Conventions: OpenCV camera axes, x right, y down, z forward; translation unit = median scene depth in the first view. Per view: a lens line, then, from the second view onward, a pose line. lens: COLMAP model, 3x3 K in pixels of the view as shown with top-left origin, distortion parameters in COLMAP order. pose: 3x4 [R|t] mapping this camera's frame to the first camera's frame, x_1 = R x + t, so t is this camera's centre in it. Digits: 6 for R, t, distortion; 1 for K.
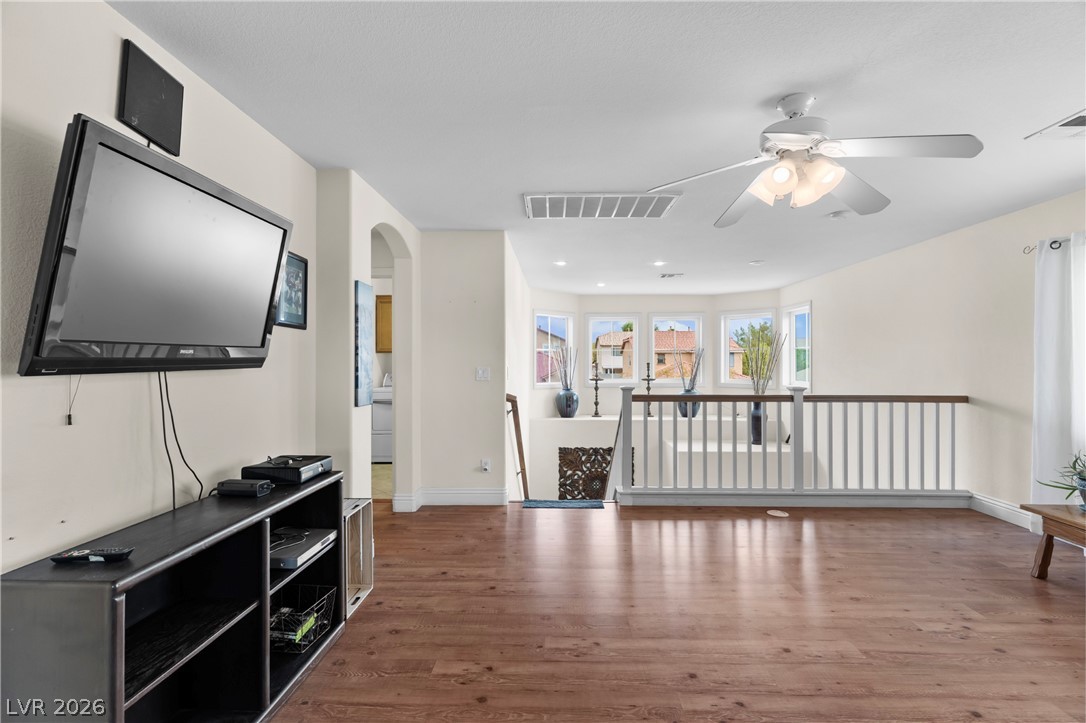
lens RADIAL K [[514.0, 0, 538.9], [0, 514.0, 361.6], [0, 0, 1]] dist [-0.000966, -0.000032]
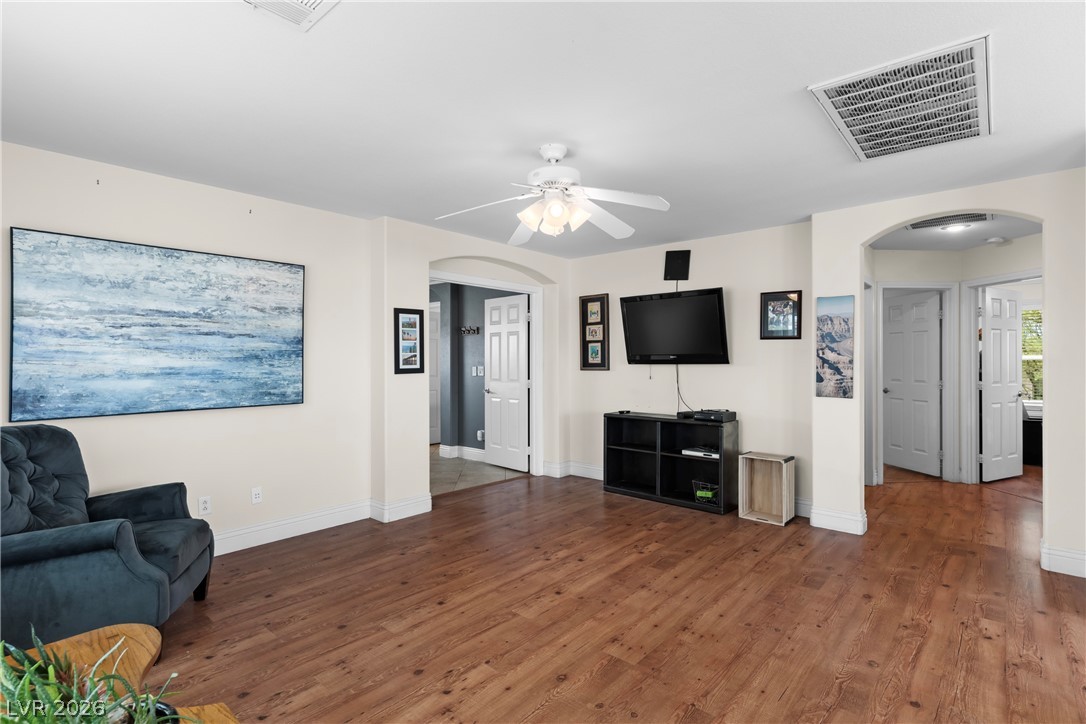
lens RADIAL K [[514.0, 0, 543.4], [0, 514.0, 357.6], [0, 0, 1]] dist [-0.000966, -0.000032]
pose [[-0.632090, -0.001197, -0.774894, 1.554814], [0.001175, 0.999996, -0.002503, -0.008805], [0.774894, -0.002492, -0.632087, 1.858408]]
